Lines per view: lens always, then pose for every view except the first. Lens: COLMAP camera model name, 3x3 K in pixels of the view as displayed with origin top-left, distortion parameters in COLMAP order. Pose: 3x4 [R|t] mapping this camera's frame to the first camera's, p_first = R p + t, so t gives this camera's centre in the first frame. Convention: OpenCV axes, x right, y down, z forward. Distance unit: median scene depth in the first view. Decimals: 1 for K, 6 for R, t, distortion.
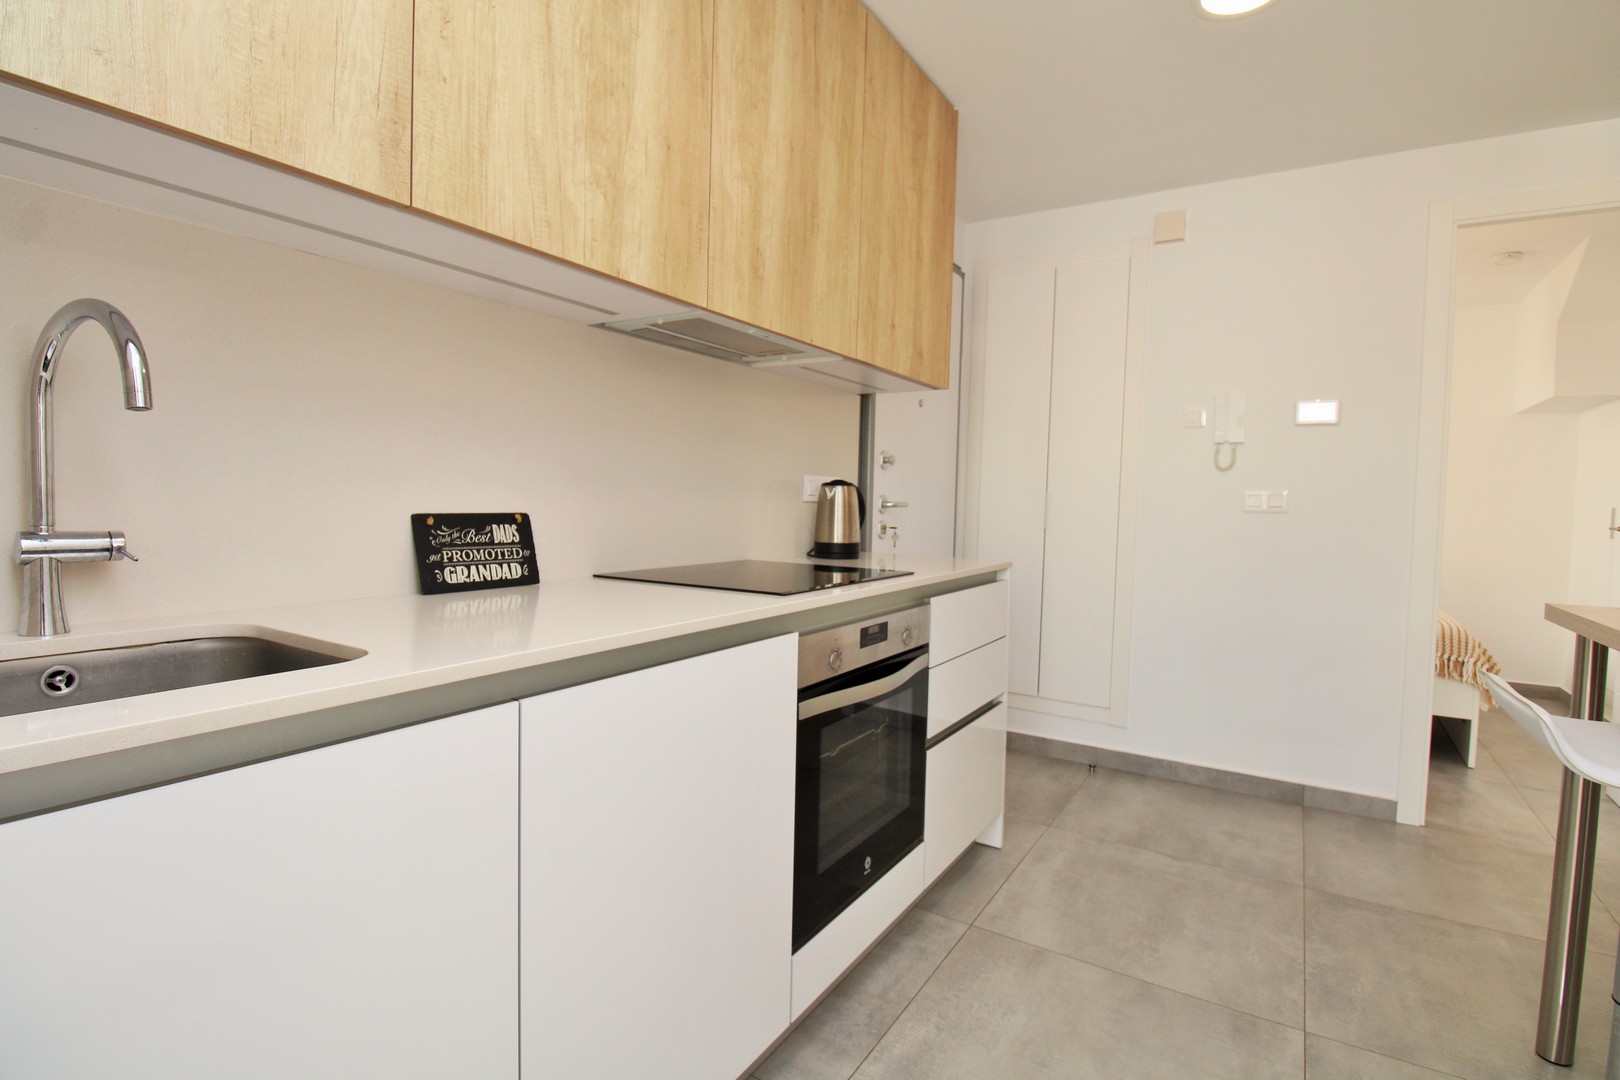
lens RADIAL K [[775.4, 0, 806.4], [0, 775.4, 532.7], [0, 0, 1]] dist [0.001140, -0.012668]
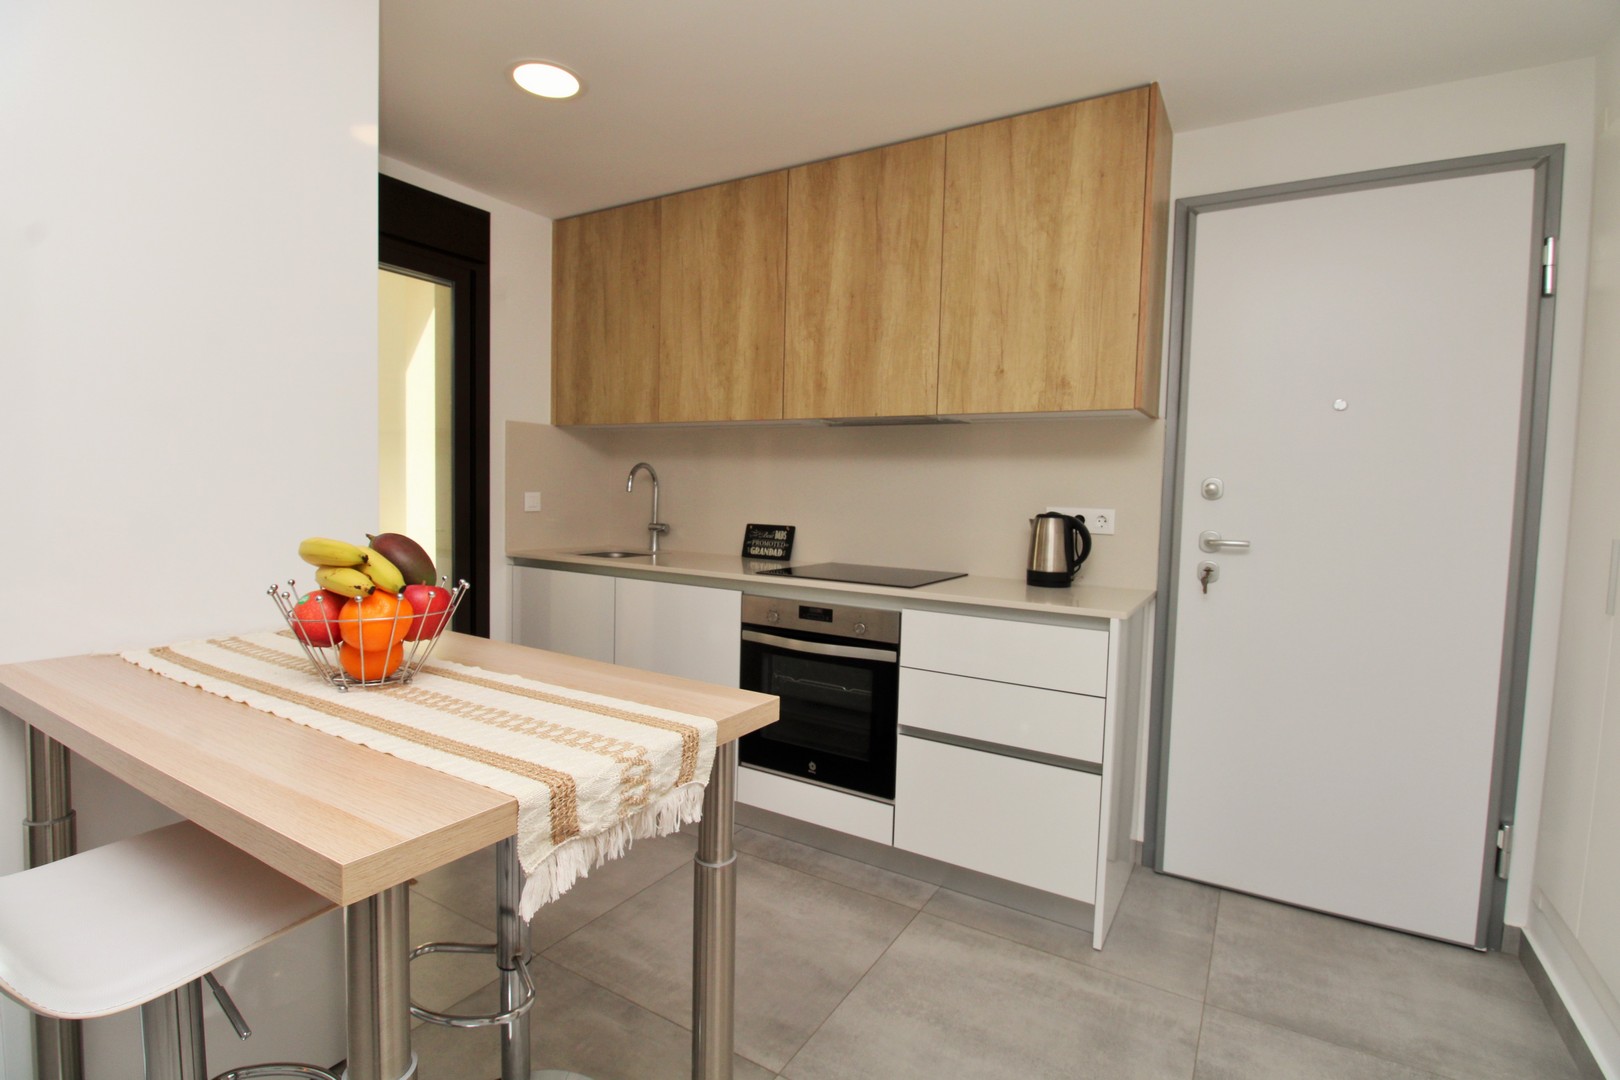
lens RADIAL K [[755.4, 0, 809.2], [0, 755.4, 530.1], [0, 0, 1]] dist [-0.000127, -0.012269]
pose [[0.019617, 0.033450, -0.999248, 1.671828], [-0.067501, 0.997204, 0.032056, -0.083705], [0.997526, 0.066821, 0.021821, 1.022170]]
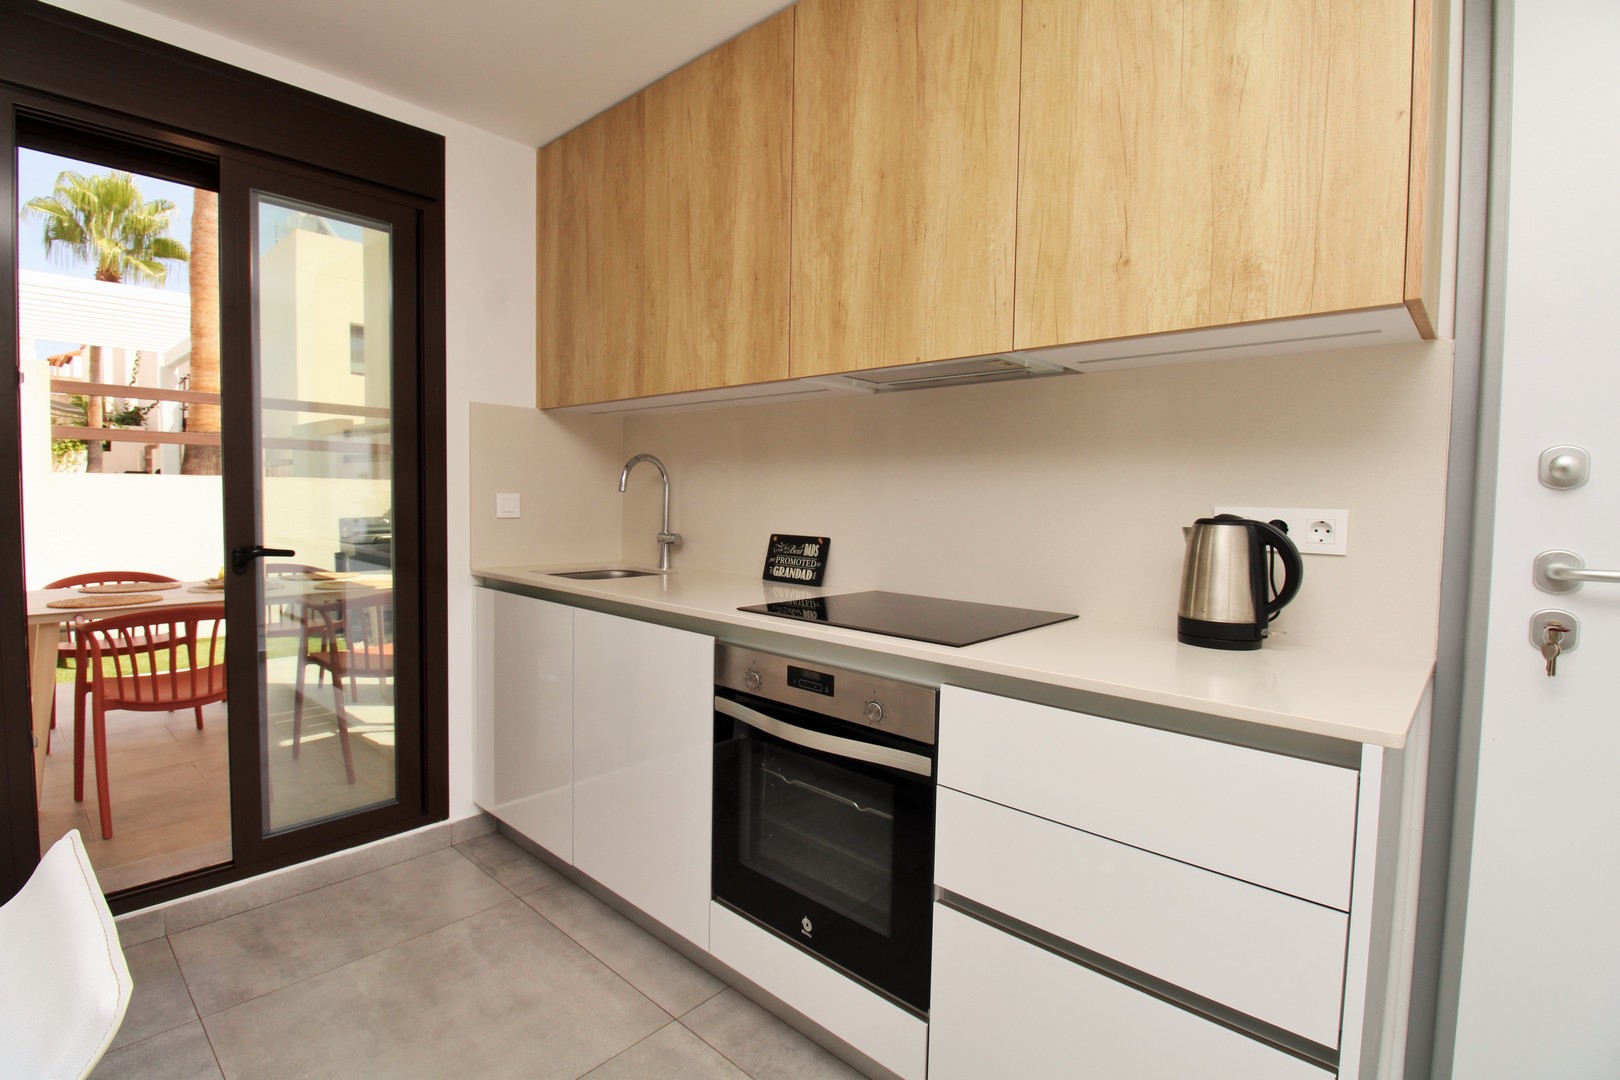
lens RADIAL K [[755.4, 0, 809.2], [0, 755.4, 530.1], [0, 0, 1]] dist [-0.000127, -0.012269]
pose [[-0.173682, 0.020874, -0.984581, 1.055902], [-0.063719, 0.997442, 0.032386, -0.084759], [0.982738, 0.068361, -0.171907, 1.235579]]
